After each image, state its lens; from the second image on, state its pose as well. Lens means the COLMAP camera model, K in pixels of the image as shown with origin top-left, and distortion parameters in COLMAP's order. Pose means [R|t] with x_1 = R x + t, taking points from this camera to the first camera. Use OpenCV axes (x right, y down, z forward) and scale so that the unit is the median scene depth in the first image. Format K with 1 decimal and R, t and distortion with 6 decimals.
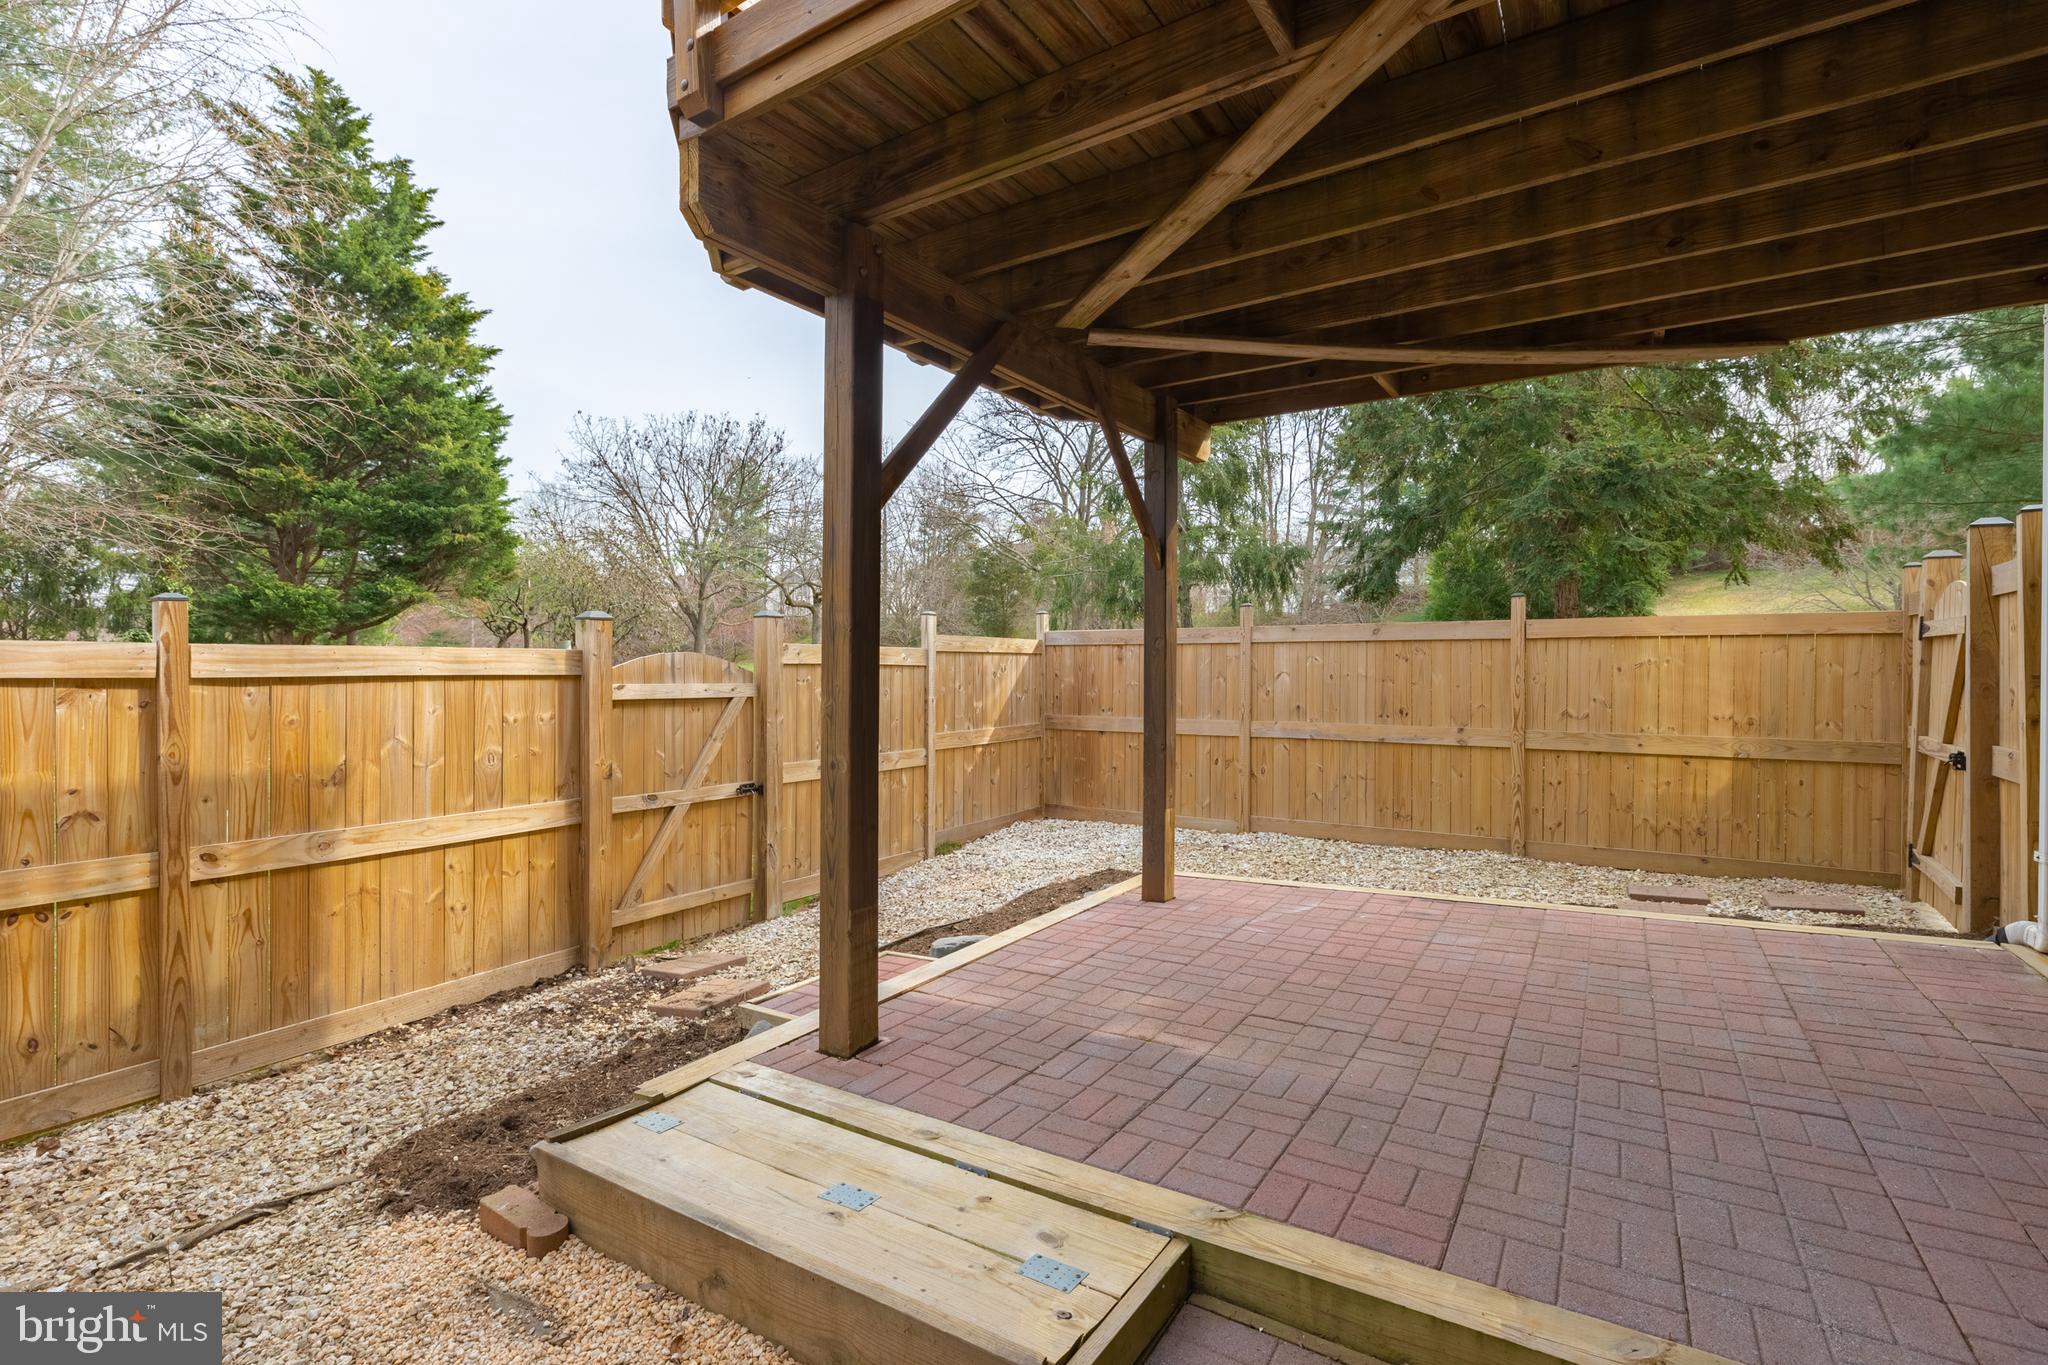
lens RADIAL K [[924.8, 0, 1026.4], [0, 924.8, 670.9], [0, 0, 1]] dist [-0.008681, 0.004280]
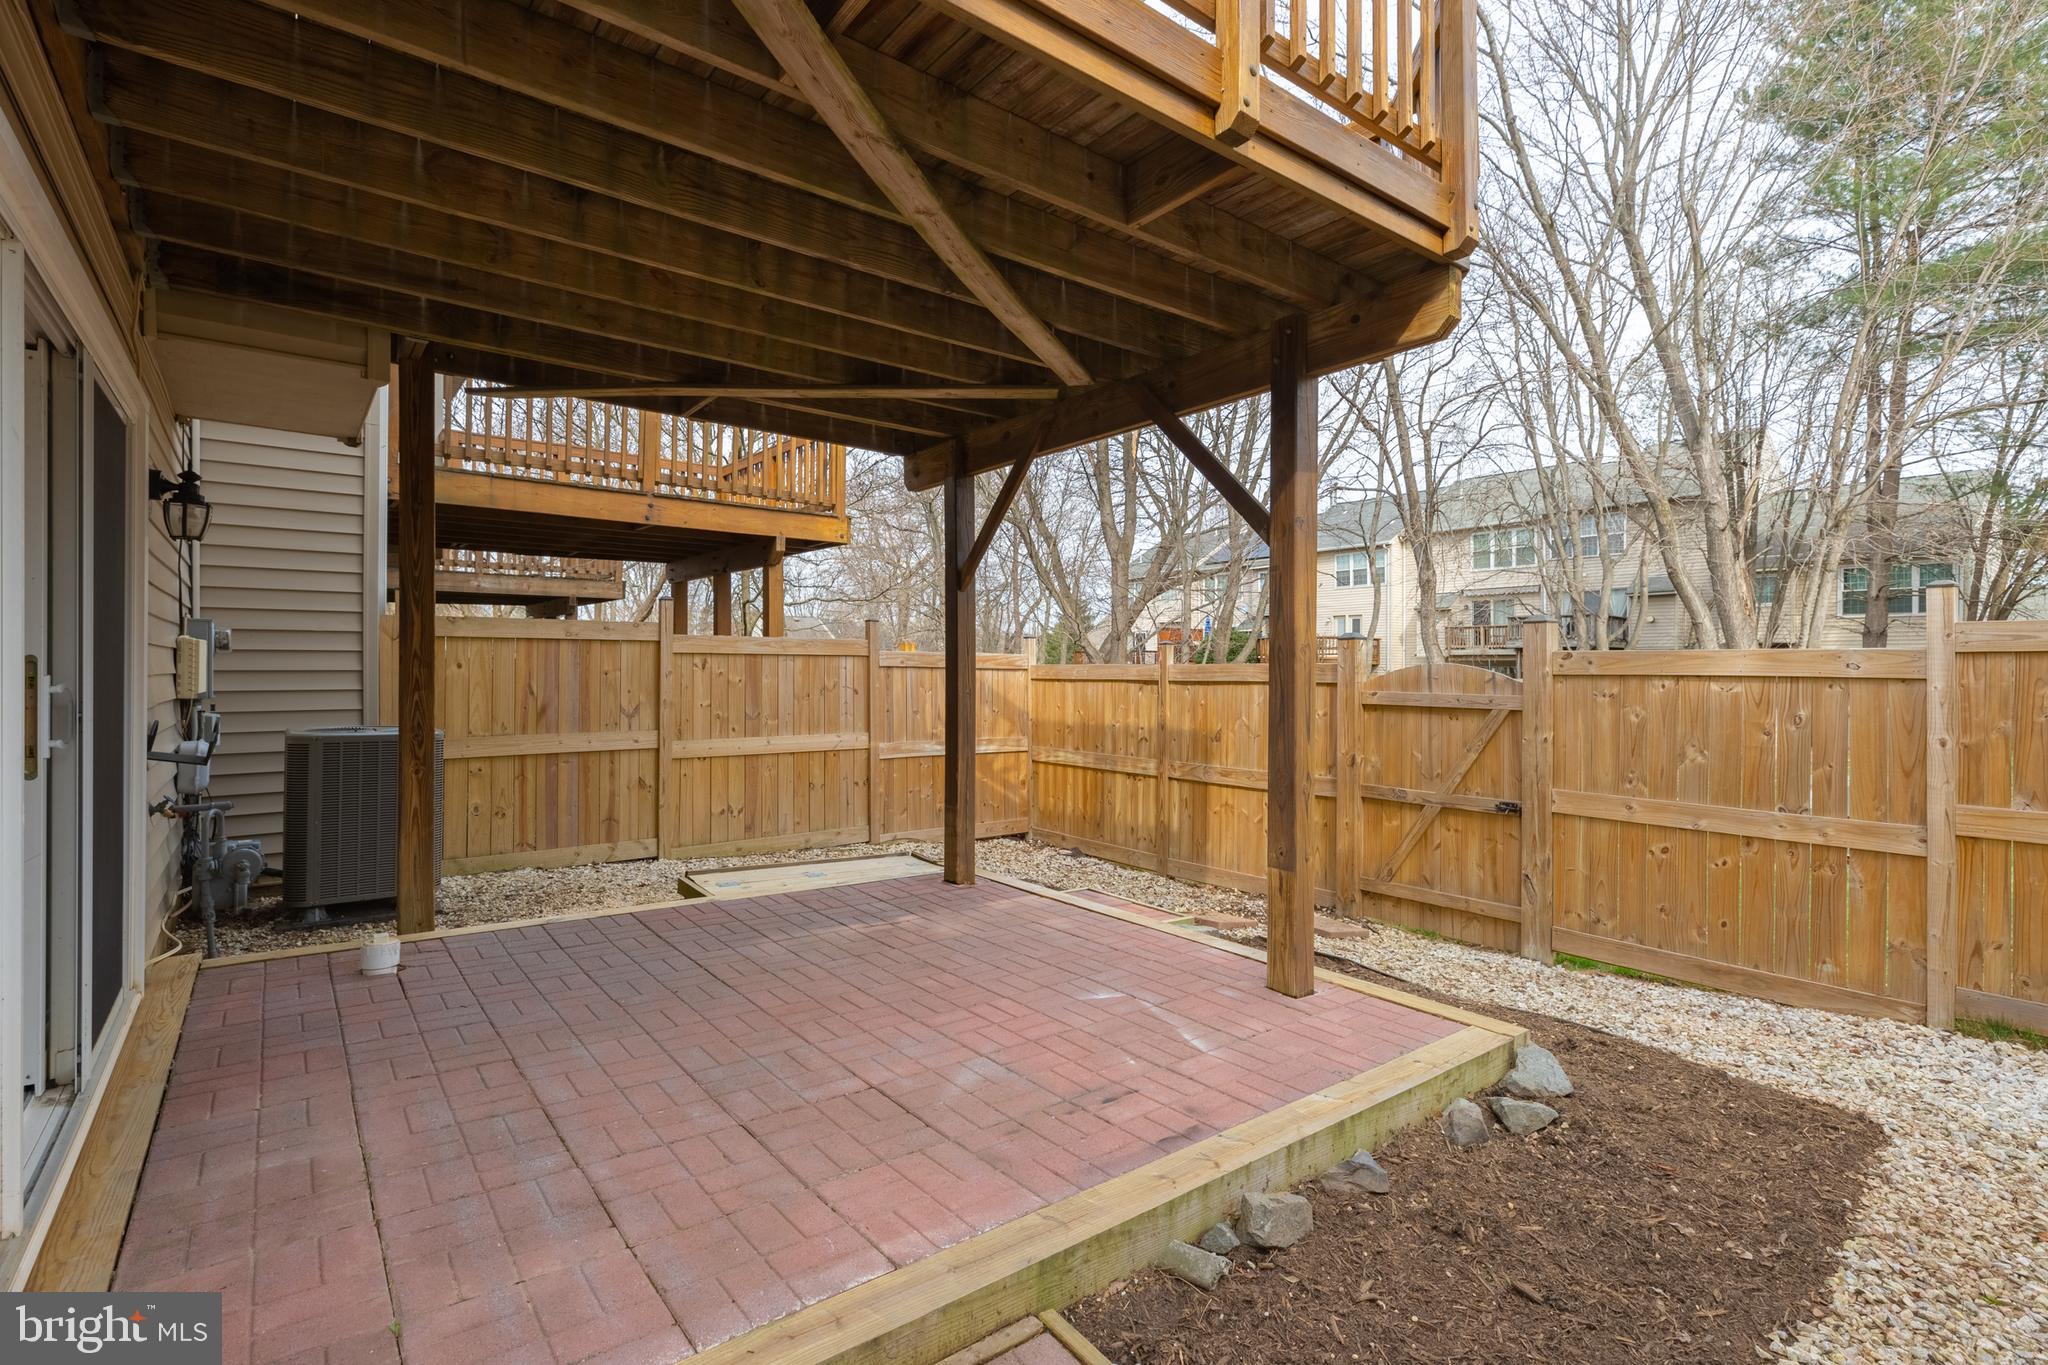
lens RADIAL K [[924.8, 0, 1026.4], [0, 924.8, 670.9], [0, 0, 1]] dist [-0.008681, 0.004280]
pose [[-0.316677, -0.001427, -0.948532, 1.059210], [-0.006270, 0.999980, 0.000589, -0.011639], [0.948513, 0.006133, -0.316679, 1.194140]]
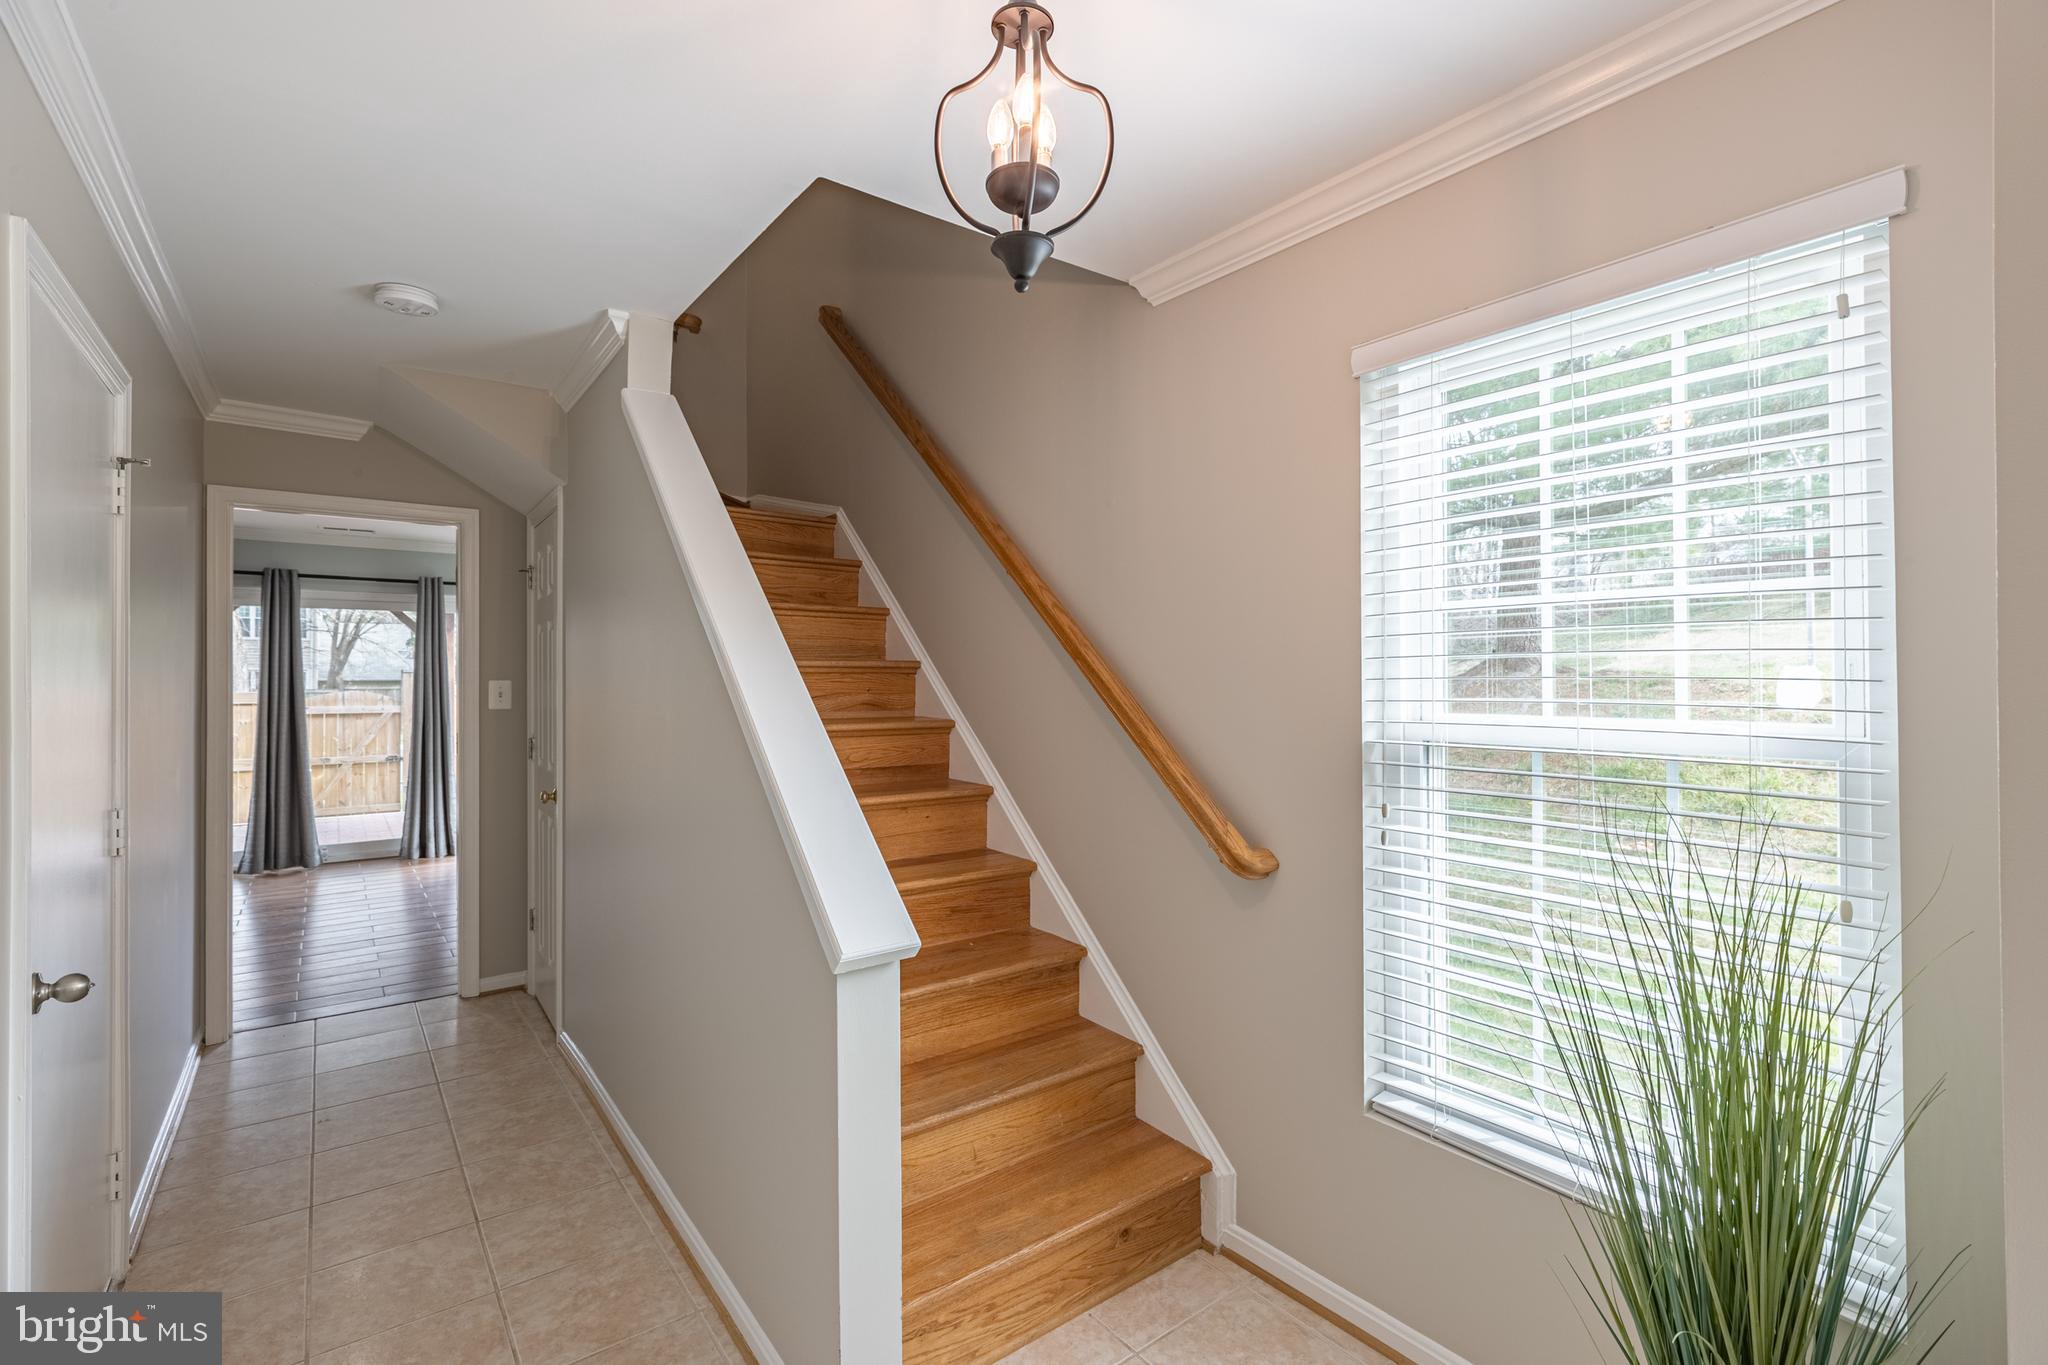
lens RADIAL K [[924.8, 0, 1026.4], [0, 924.8, 670.9], [0, 0, 1]] dist [-0.008681, 0.004280]
pose [[0.943564, -0.007136, -0.331114, 2.406924], [0.002595, 0.999896, -0.014156, -0.044727], [0.331181, 0.012497, 0.943485, -0.647557]]
